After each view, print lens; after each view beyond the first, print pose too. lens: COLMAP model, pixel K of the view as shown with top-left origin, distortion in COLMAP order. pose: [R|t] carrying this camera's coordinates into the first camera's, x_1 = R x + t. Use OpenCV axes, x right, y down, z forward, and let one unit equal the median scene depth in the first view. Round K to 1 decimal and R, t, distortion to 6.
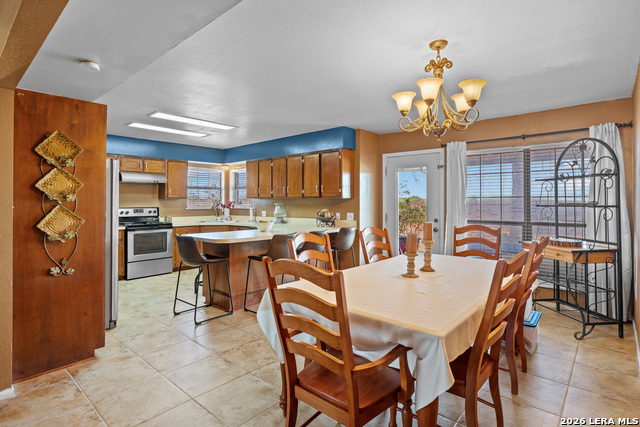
lens RADIAL K [[332.8, 0, 316.1], [0, 332.8, 200.1], [0, 0, 1]] dist [0.002225, 0.000547]
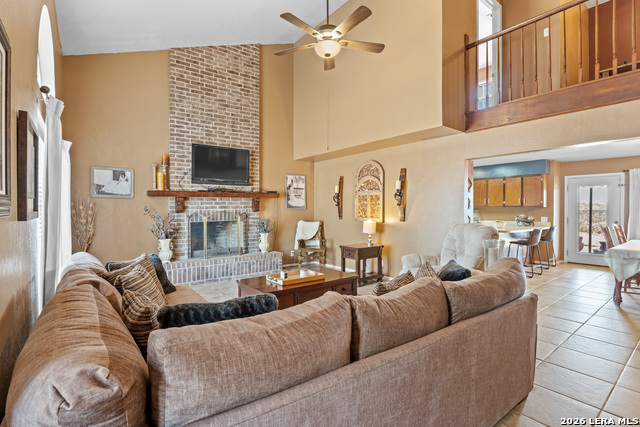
lens RADIAL K [[307.1, 0, 320.0], [0, 307.1, 213.5], [0, 0, 1]] dist [-0.014674, 0.000771]
pose [[0.982524, 0.004183, -0.186088, -0.547381], [-0.000525, 0.999806, 0.019700, -0.002796], [0.186134, -0.019258, 0.982336, -0.437960]]
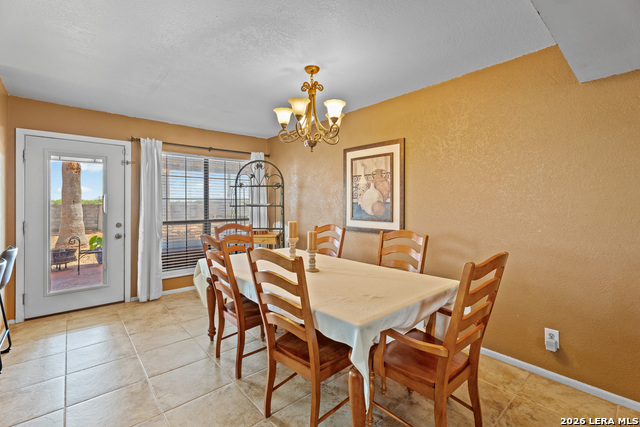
lens RADIAL K [[289.5, 0, 317.9], [0, 289.5, 202.8], [0, 0, 1]] dist [0.001178, 0.000495]
pose [[0.130908, 0.000851, 0.991394, -0.256107], [-0.006377, 0.999980, -0.000016, 0.000719], [-0.991374, -0.006320, 0.130911, 0.338929]]
